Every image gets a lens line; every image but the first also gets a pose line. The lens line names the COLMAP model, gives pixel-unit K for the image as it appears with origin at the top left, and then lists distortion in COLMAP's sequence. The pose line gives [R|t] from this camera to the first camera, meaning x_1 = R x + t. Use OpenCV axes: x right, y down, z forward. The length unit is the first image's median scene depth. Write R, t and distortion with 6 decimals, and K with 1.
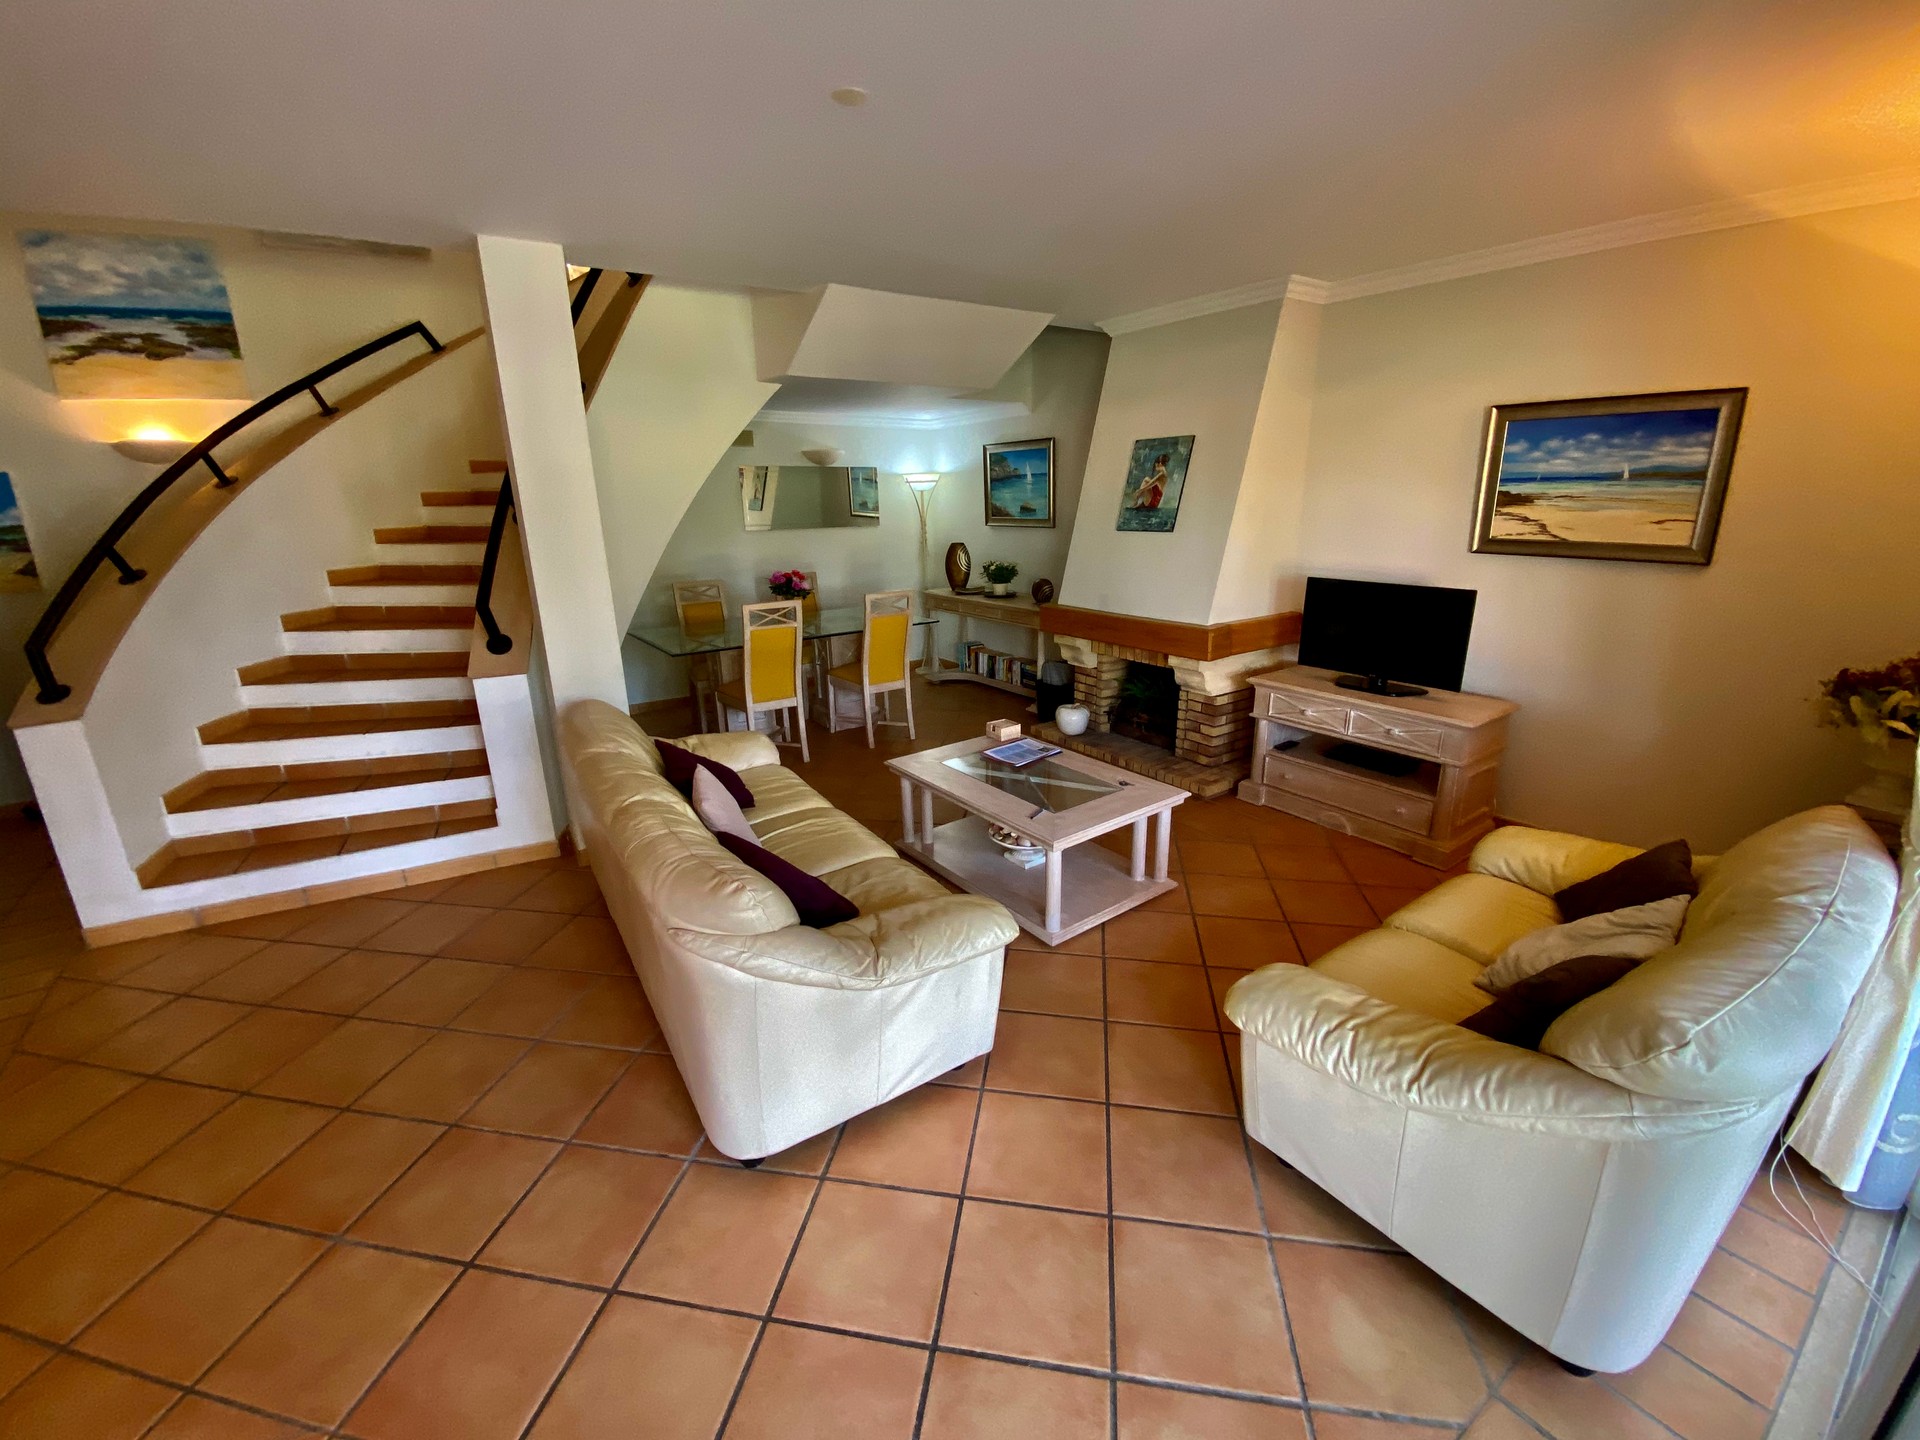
lens RADIAL K [[792.1, 0, 960.6], [0, 792.1, 721.0], [0, 0, 1]] dist [-0.017053, -0.000533]
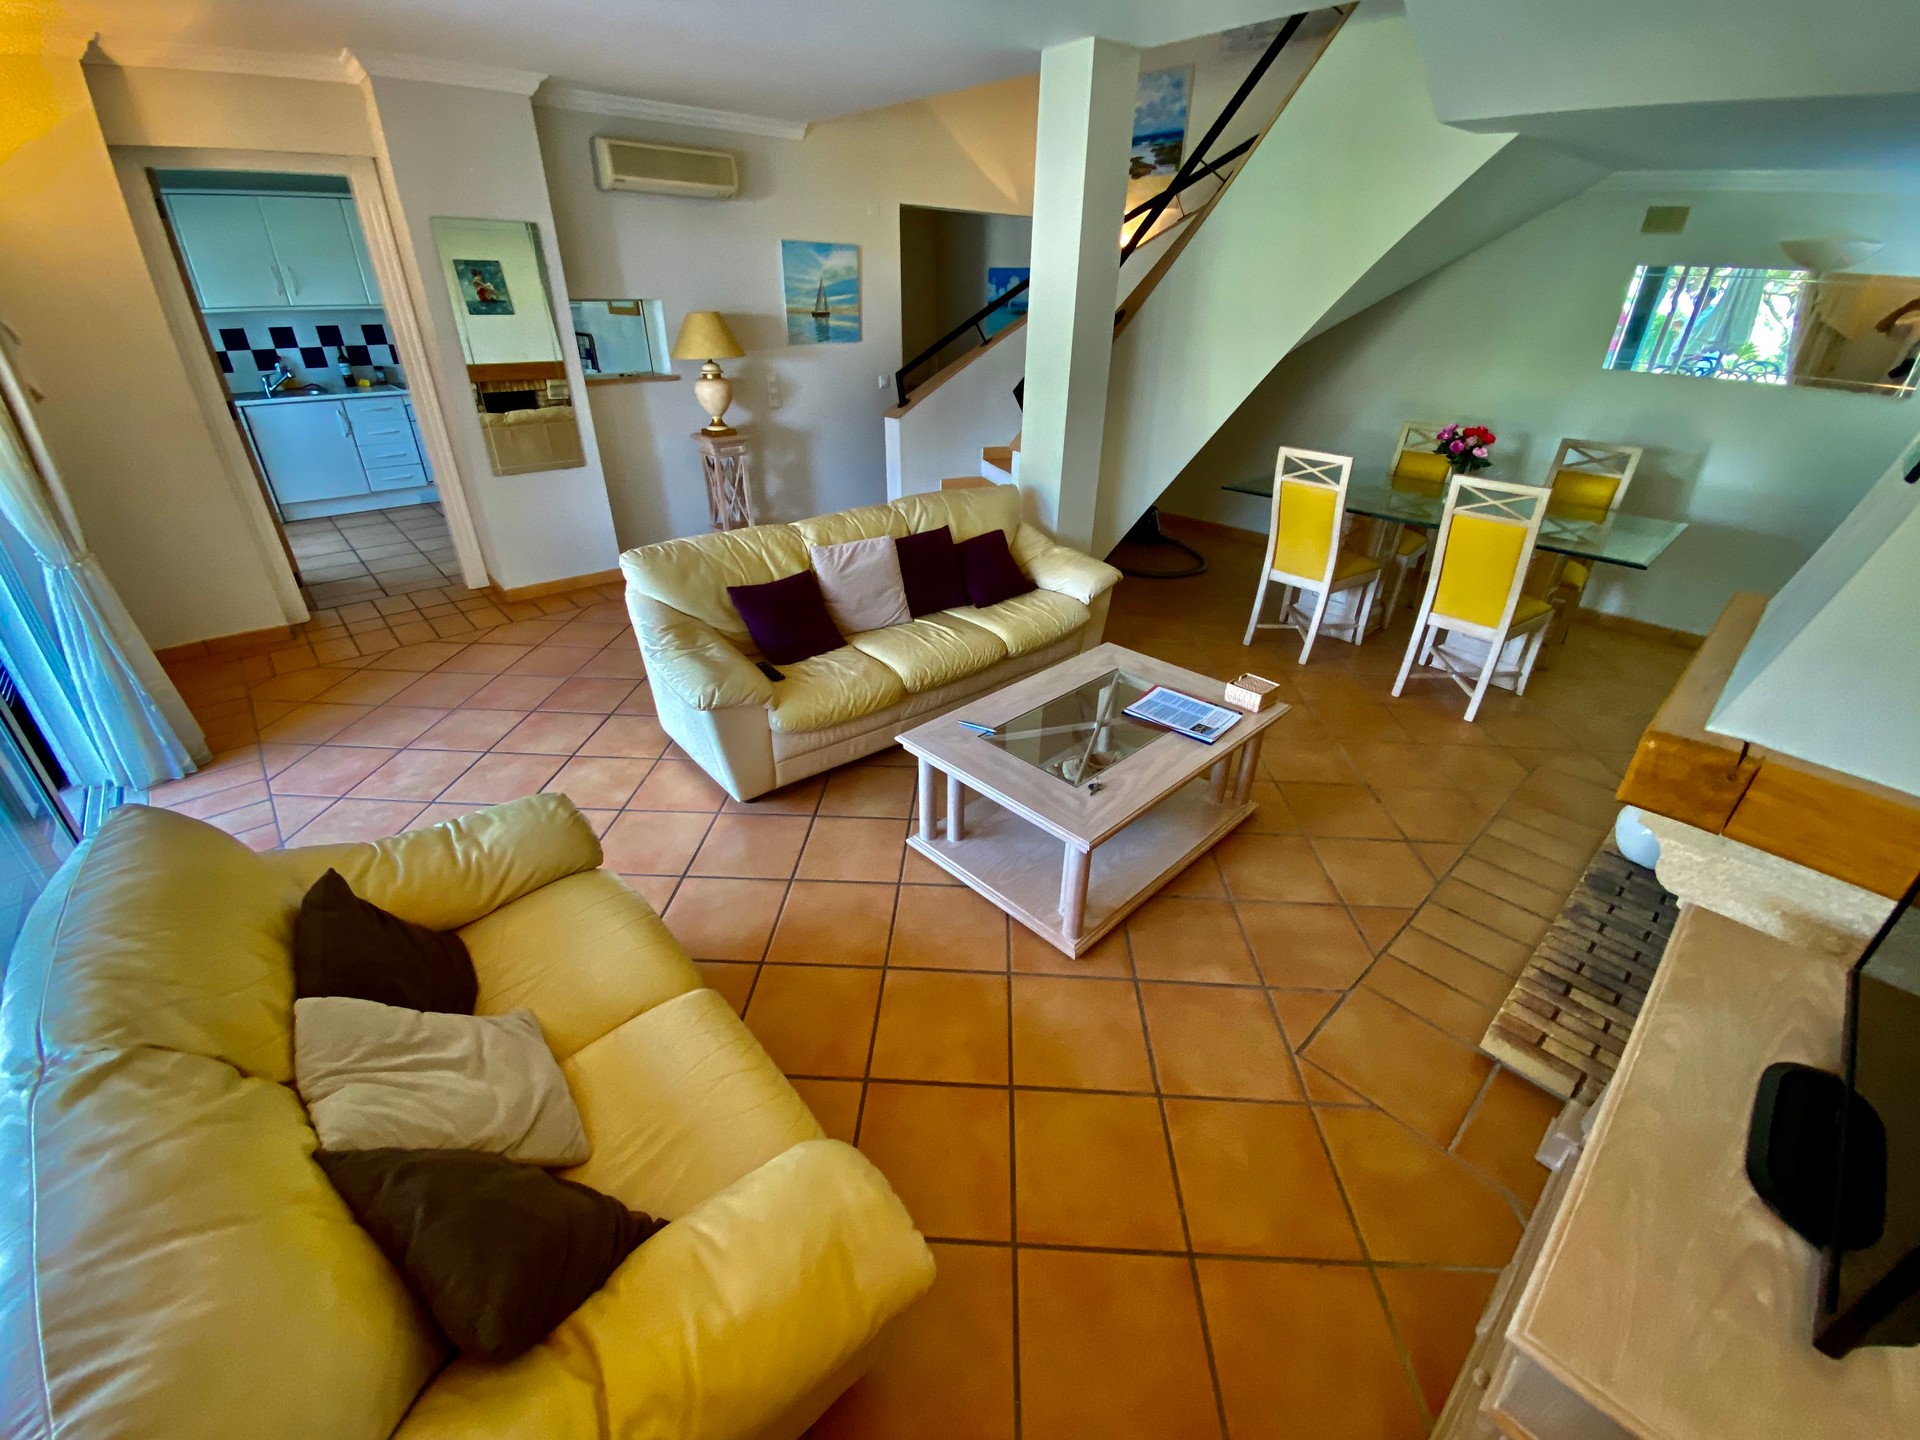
lens RADIAL K [[792.1, 0, 949.6], [0, 792.1, 714.1], [0, 0, 1]] dist [-0.017053, -0.000533]
pose [[0.120050, 0.484592, -0.866463, 0.557792], [-0.281175, 0.853635, 0.438460, -0.177198], [0.952118, 0.190990, 0.238734, 0.535637]]
